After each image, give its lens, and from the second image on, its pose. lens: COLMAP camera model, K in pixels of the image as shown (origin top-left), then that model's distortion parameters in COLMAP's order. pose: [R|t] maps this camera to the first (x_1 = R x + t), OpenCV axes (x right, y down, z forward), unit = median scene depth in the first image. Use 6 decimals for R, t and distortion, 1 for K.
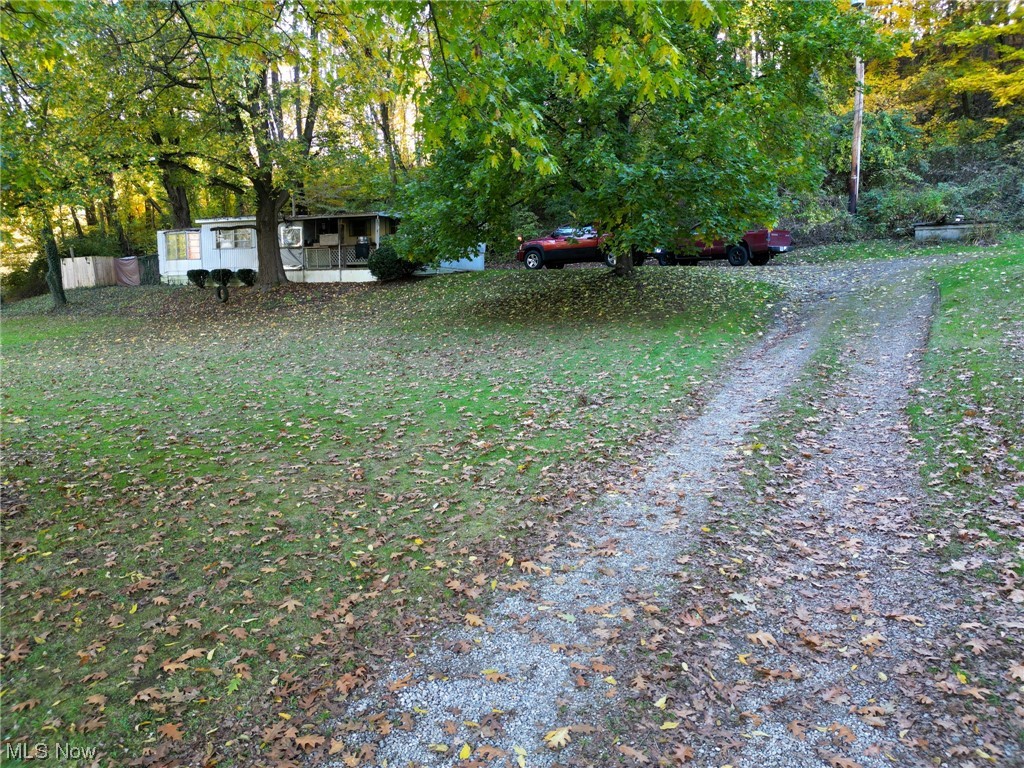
lens RADIAL K [[705.1, 0, 512.0], [0, 705.1, 384.0], [0, 0, 1]] dist [0.009154, 0.001116]
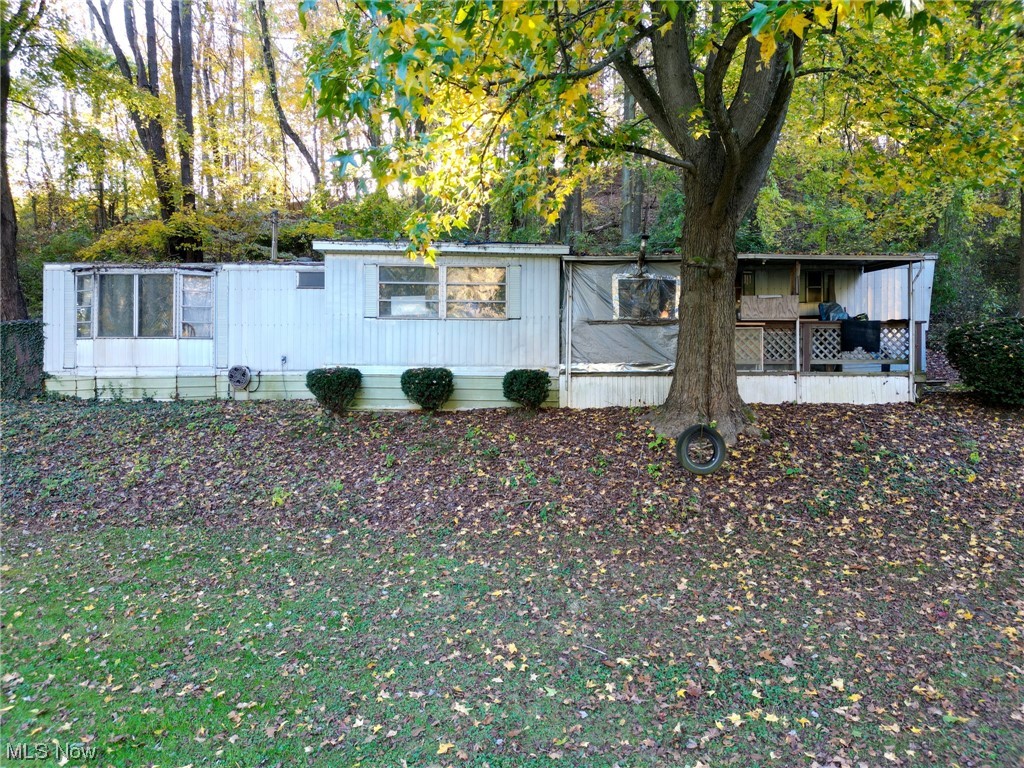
lens RADIAL K [[705.1, 0, 512.0], [0, 705.1, 384.0], [0, 0, 1]] dist [0.009154, 0.001116]
pose [[0.860961, 0.002524, 0.508664, -0.554475], [0.063037, 0.991750, -0.111617, -0.104438], [-0.504750, 0.128163, 0.853699, 0.628697]]
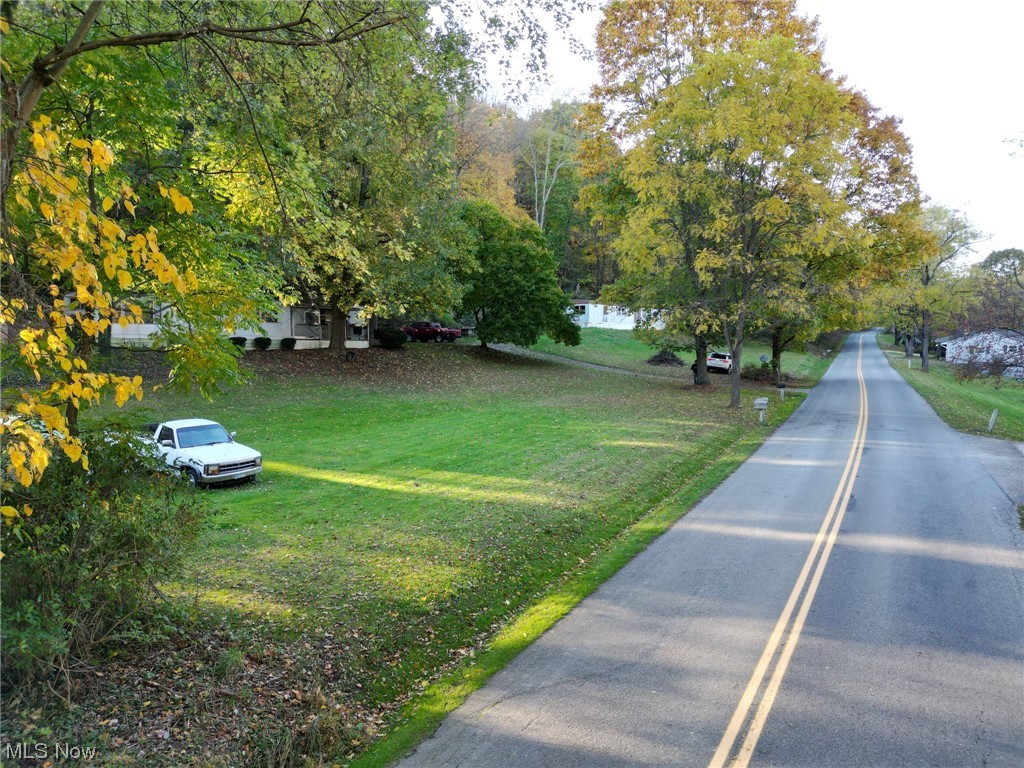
lens RADIAL K [[705.1, 0, 512.0], [0, 705.1, 384.0], [0, 0, 1]] dist [0.009154, 0.001116]
pose [[0.171496, -0.052543, 0.983783, -1.633831], [0.117423, 0.992549, 0.032542, -0.059745], [-0.978162, 0.109938, 0.176388, 0.293889]]
